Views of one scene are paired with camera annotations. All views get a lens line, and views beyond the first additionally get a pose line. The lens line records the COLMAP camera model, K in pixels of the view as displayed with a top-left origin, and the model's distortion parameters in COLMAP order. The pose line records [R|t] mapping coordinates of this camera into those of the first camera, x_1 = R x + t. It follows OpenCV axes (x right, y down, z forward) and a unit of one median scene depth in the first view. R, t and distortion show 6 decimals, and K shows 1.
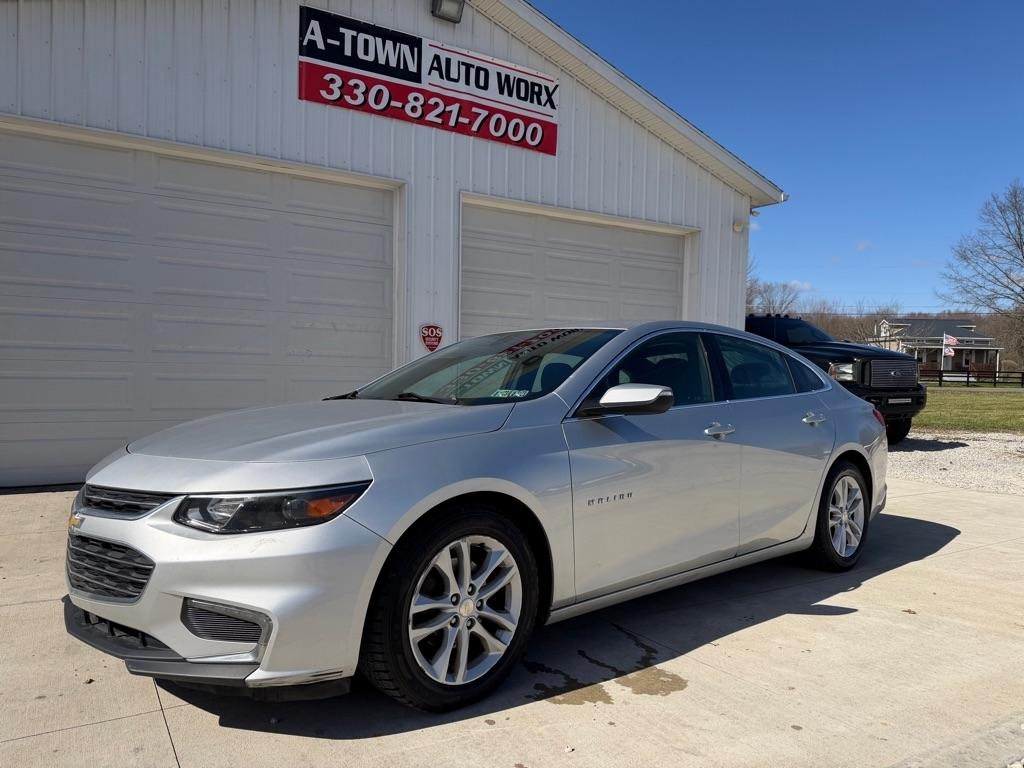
lens RADIAL K [[798.2, 0, 535.5], [0, 798.2, 382.5], [0, 0, 1]] dist [-0.012421, -0.006666]
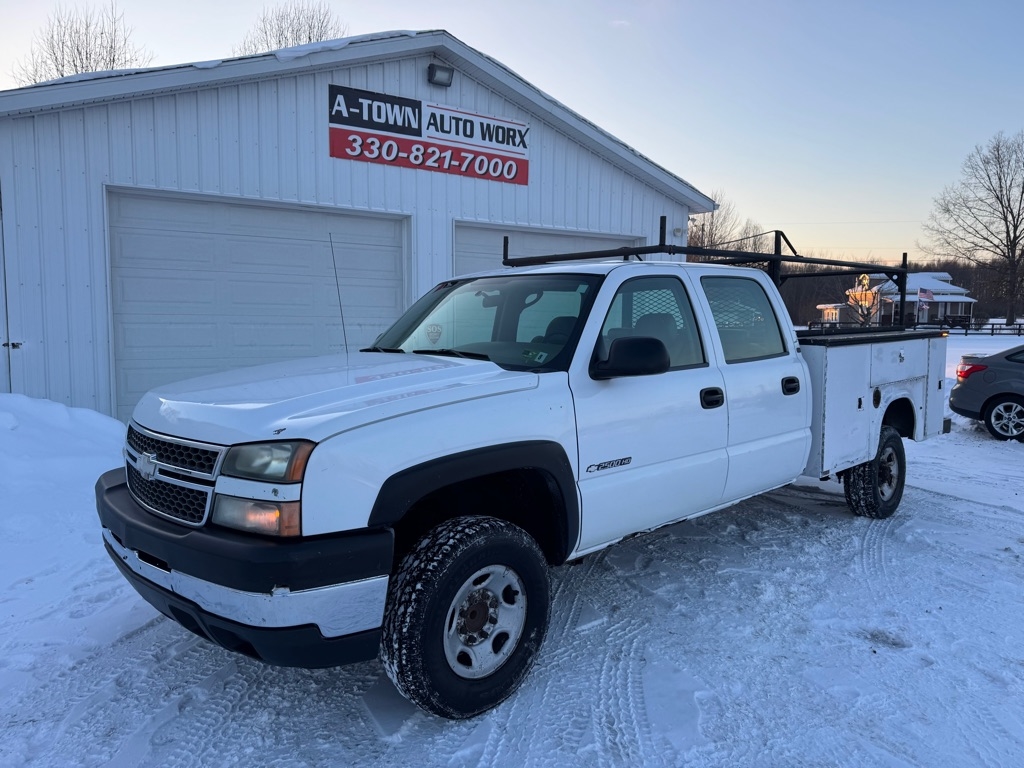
lens RADIAL K [[778.2, 0, 544.4], [0, 778.2, 400.2], [0, 0, 1]] dist [0.004724, -0.048528]
pose [[0.999781, -0.009557, 0.018642, 0.028816], [0.007960, 0.996441, 0.083918, -0.051244], [-0.019377, -0.083751, 0.996298, -0.301086]]
